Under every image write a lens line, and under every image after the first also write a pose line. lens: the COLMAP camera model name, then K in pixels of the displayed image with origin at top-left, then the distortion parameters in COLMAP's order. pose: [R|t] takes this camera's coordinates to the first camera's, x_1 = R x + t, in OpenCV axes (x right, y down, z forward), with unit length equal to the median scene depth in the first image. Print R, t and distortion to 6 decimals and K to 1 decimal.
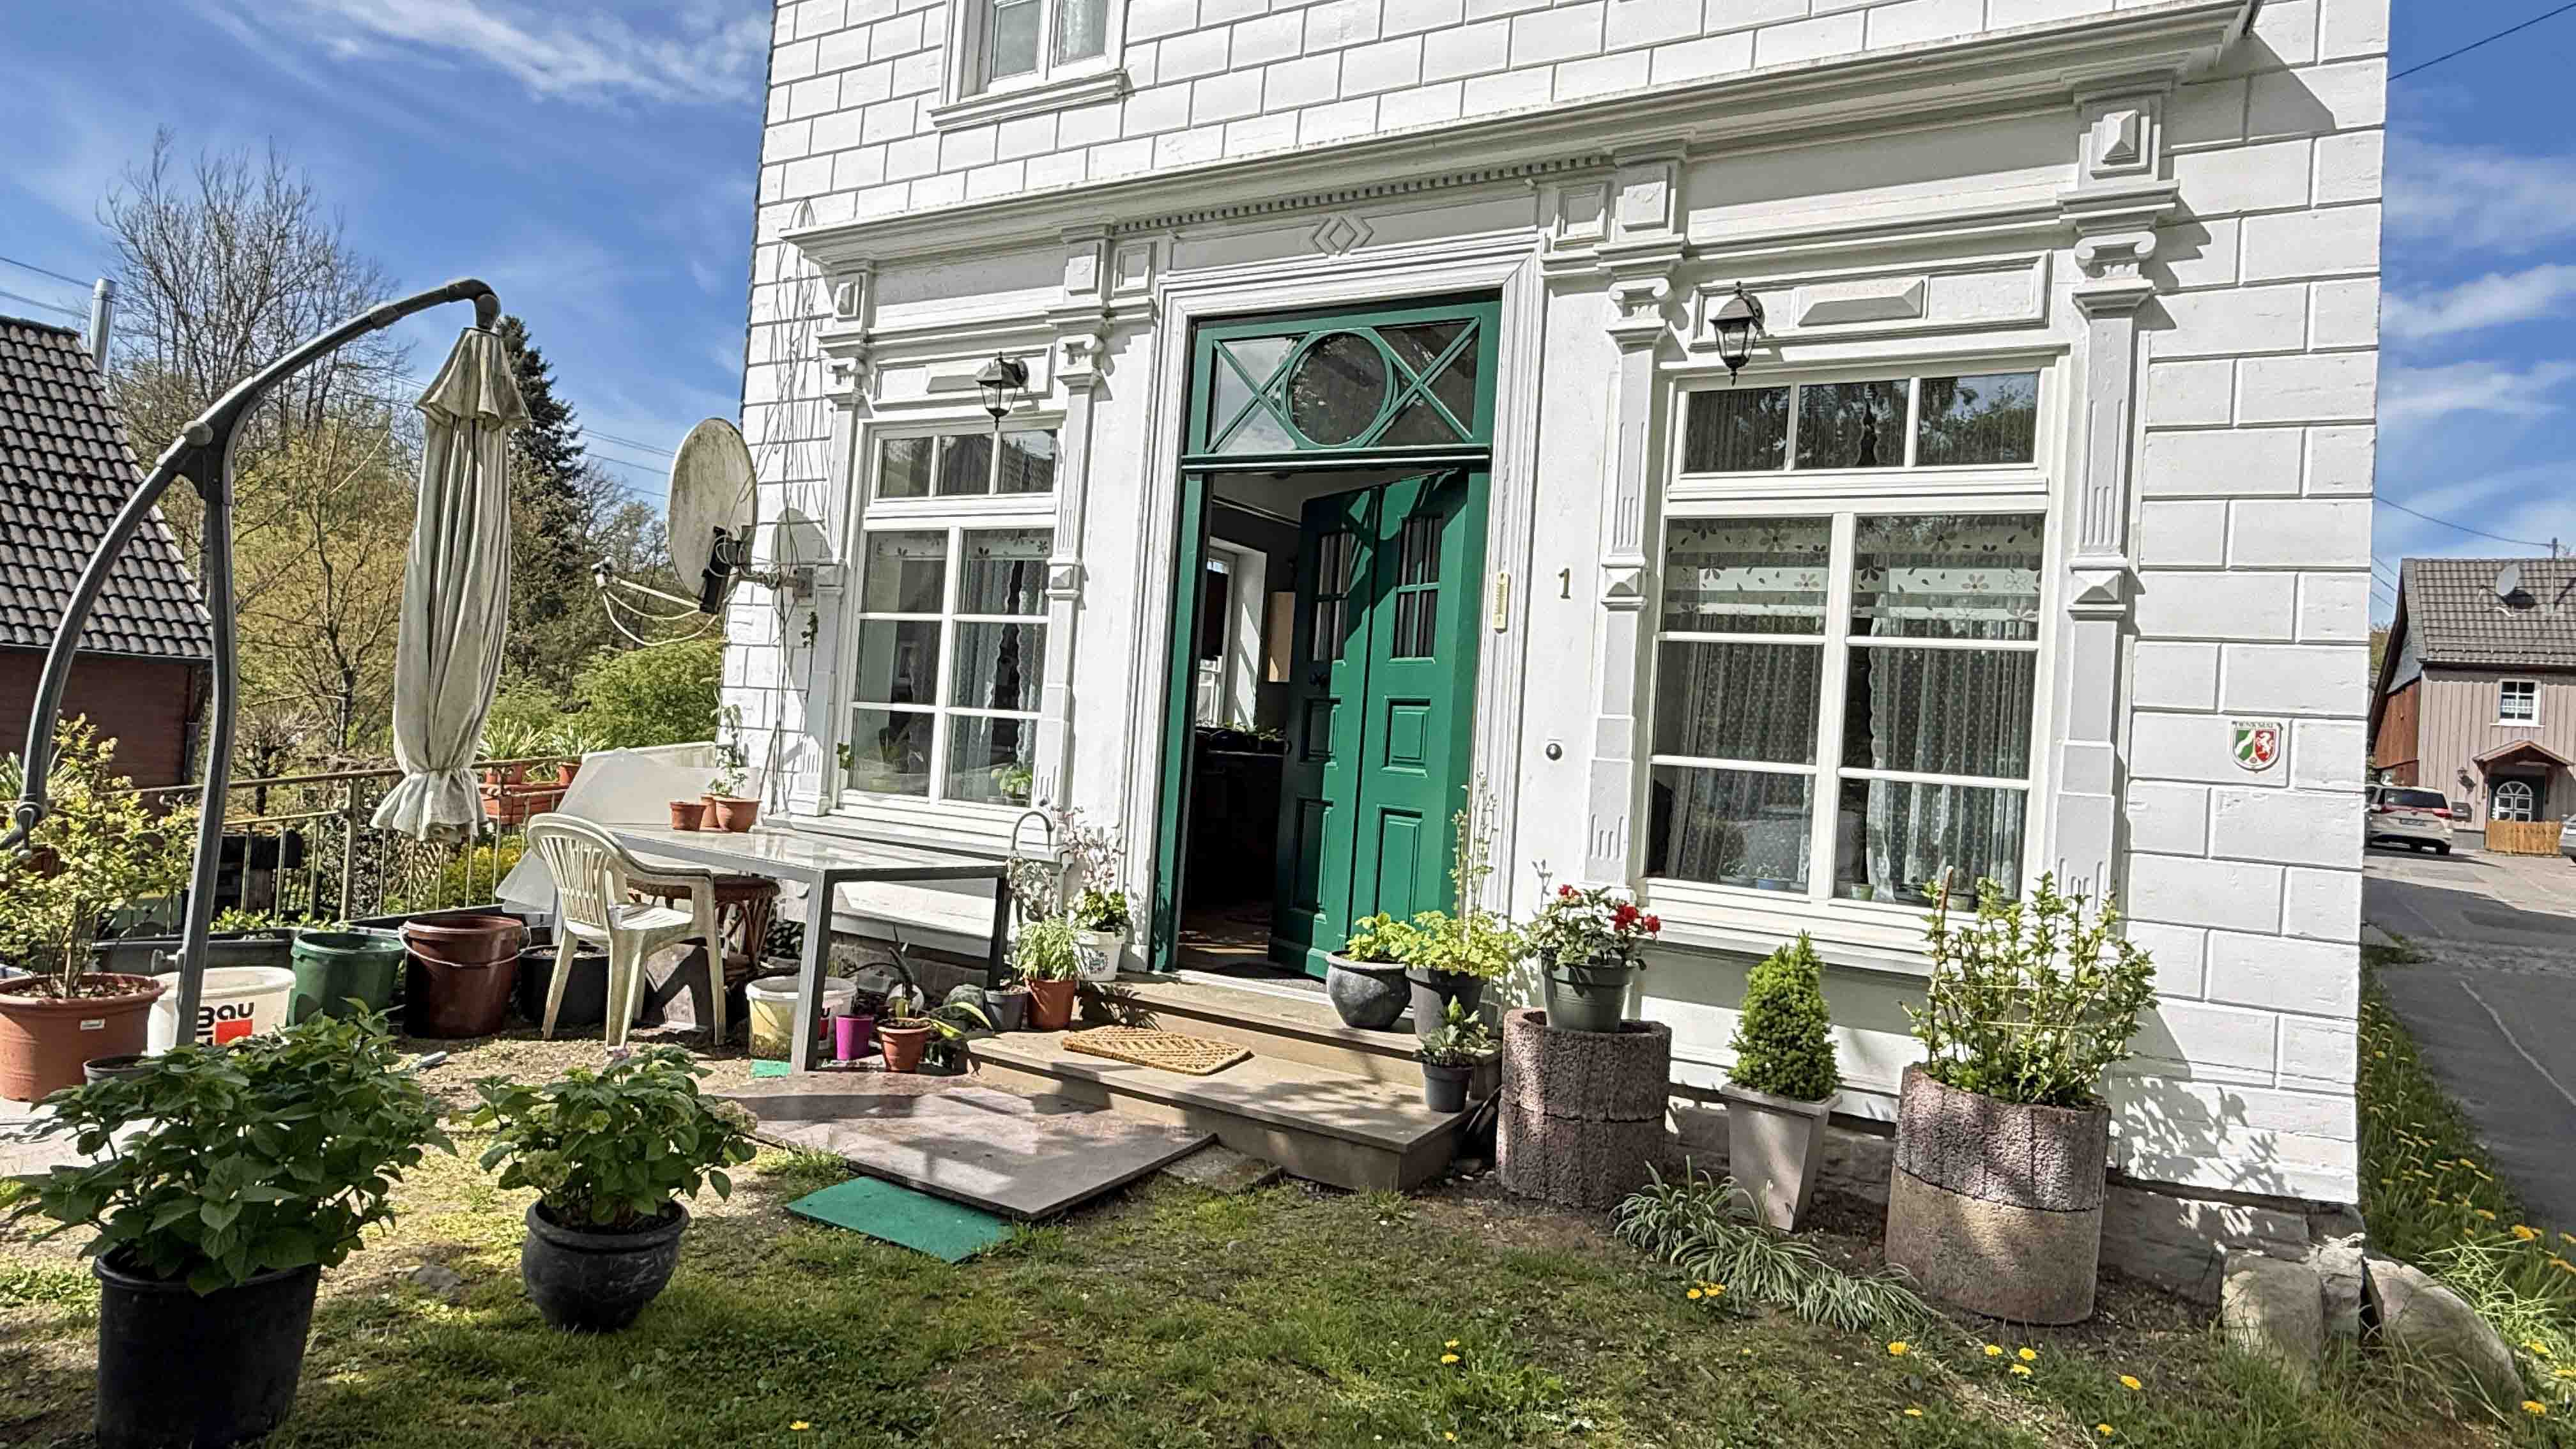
lens RADIAL K [[1414.4, 0, 1284.6], [0, 1414.4, 710.7], [0, 0, 1]] dist [0.000111, 0.001496]
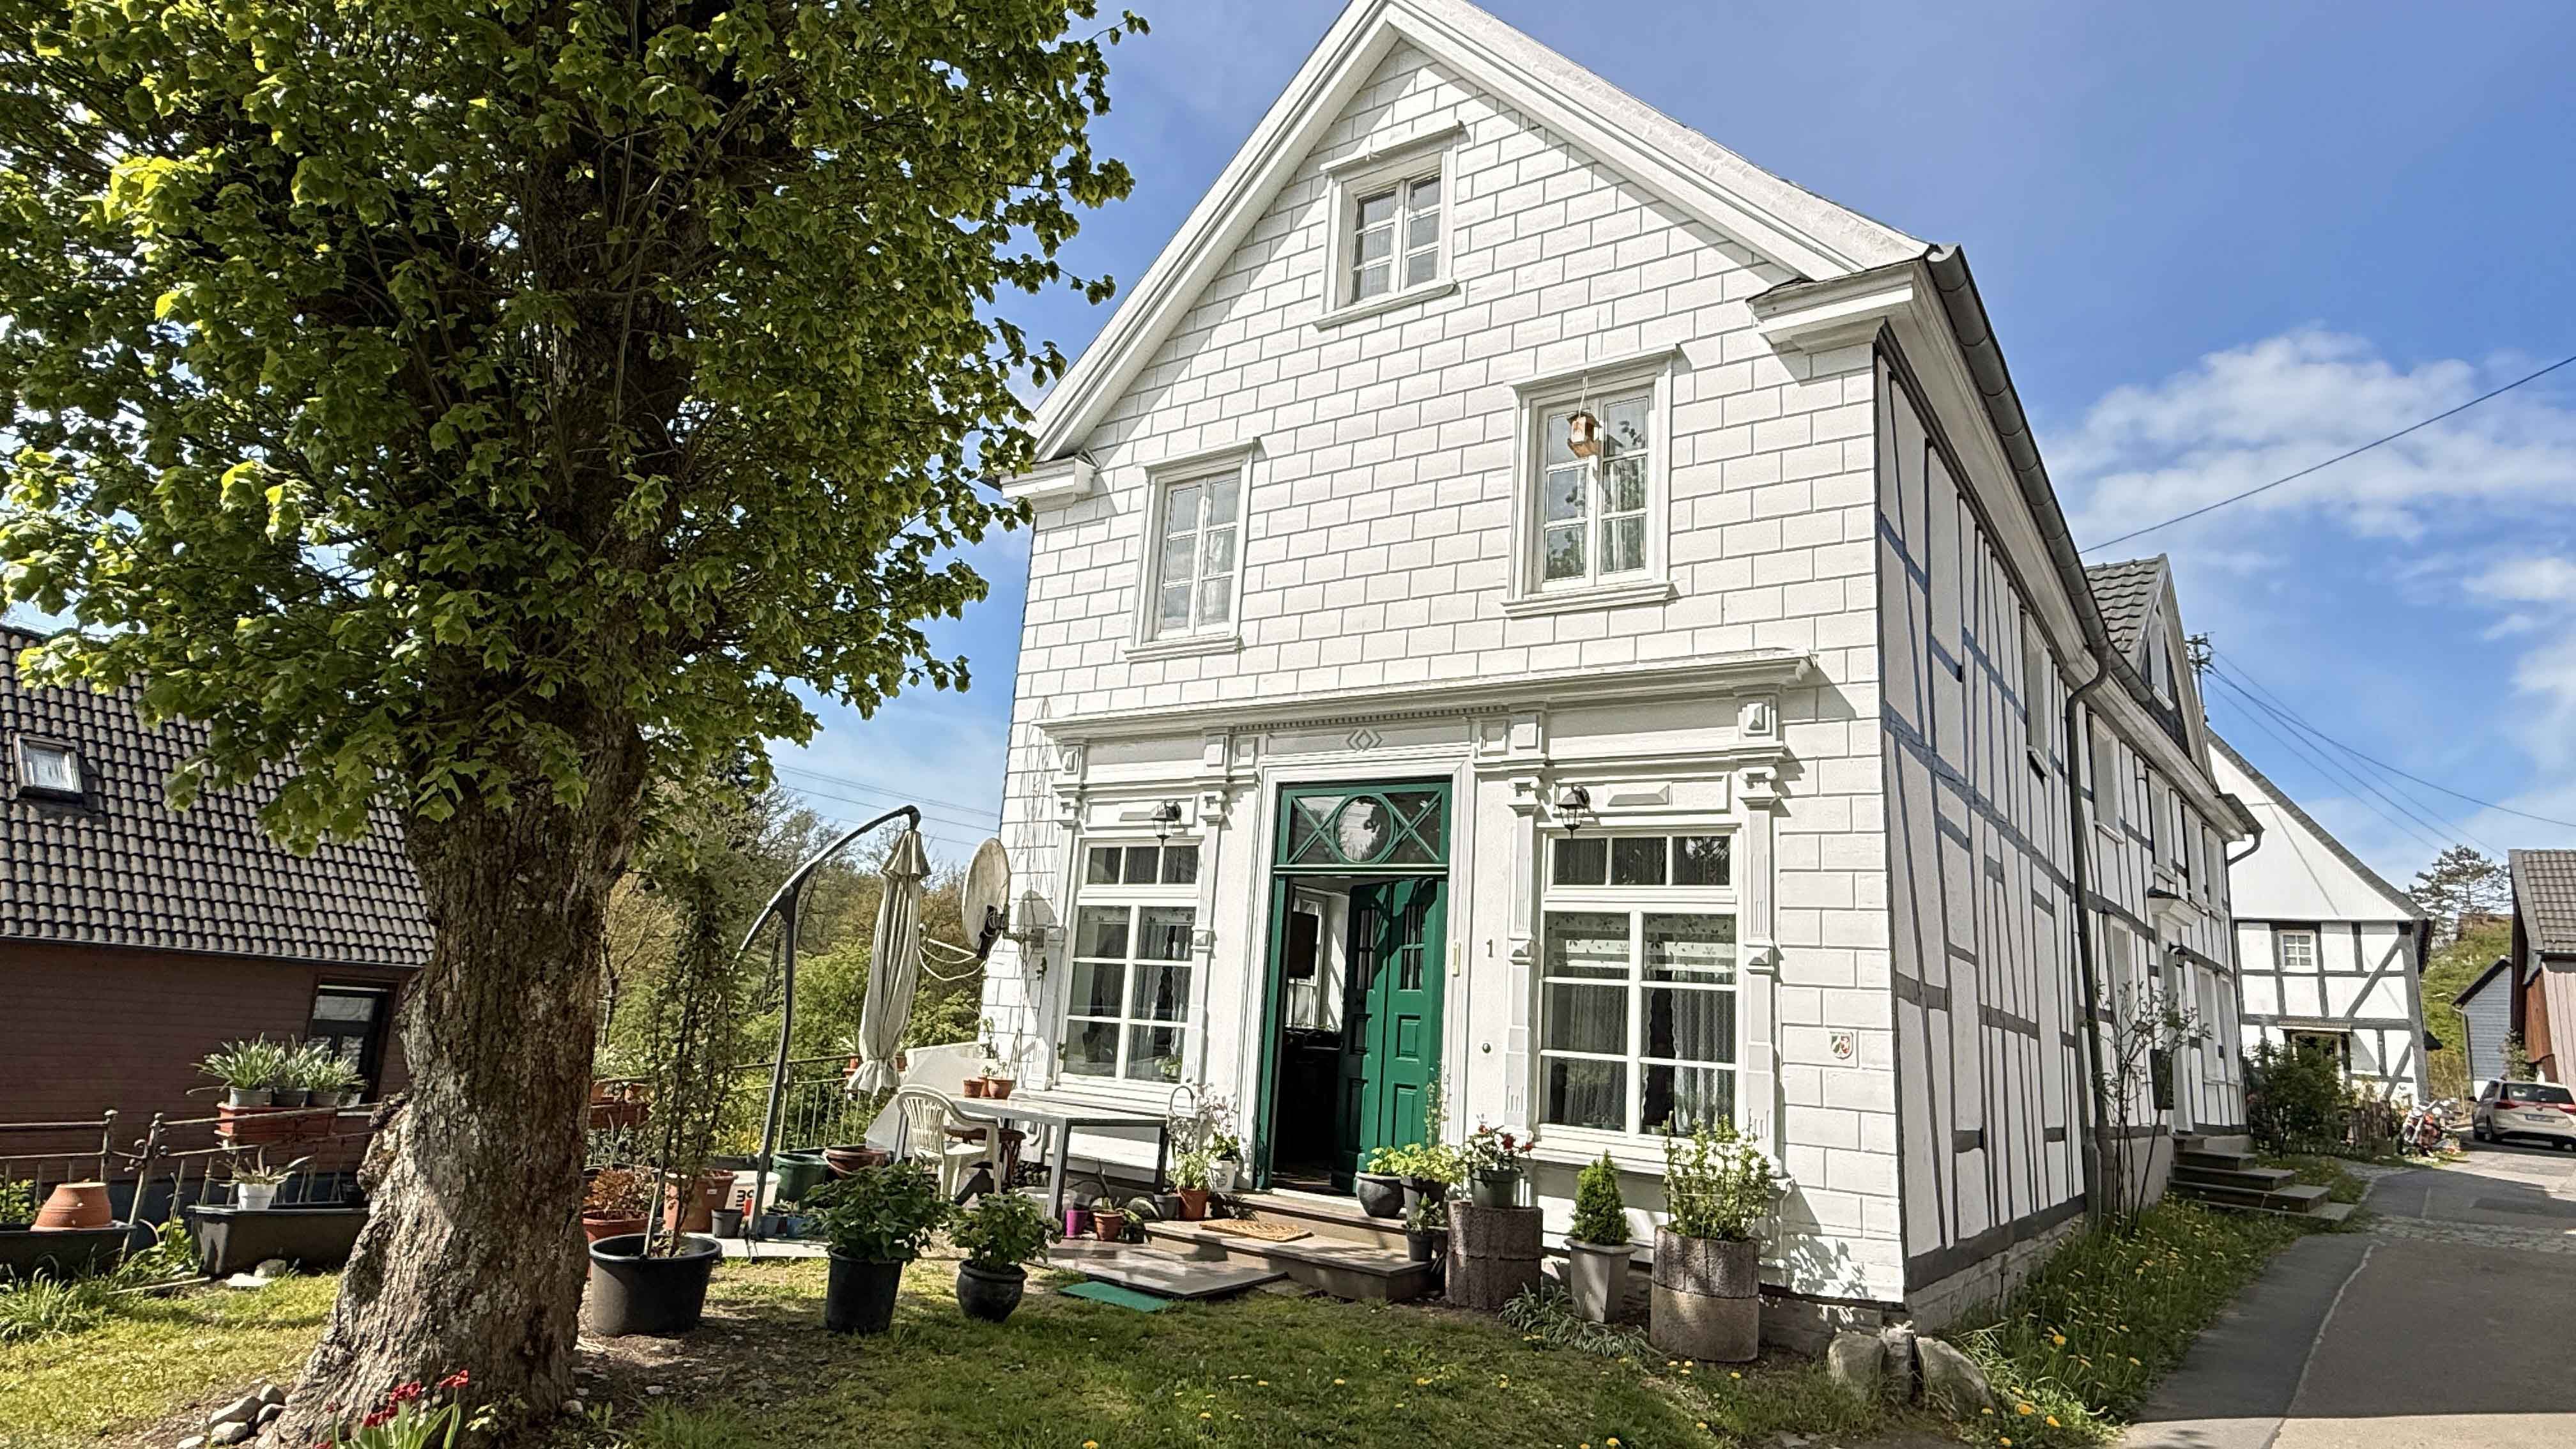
lens RADIAL K [[1414.4, 0, 1287.4], [0, 1414.4, 723.6], [0, 0, 1]] dist [0.000111, 0.001496]
pose [[0.995847, -0.021402, -0.088494, 0.113660], [0.003845, 0.980997, -0.193985, -0.025786], [0.090964, 0.192839, 0.977005, -0.786741]]
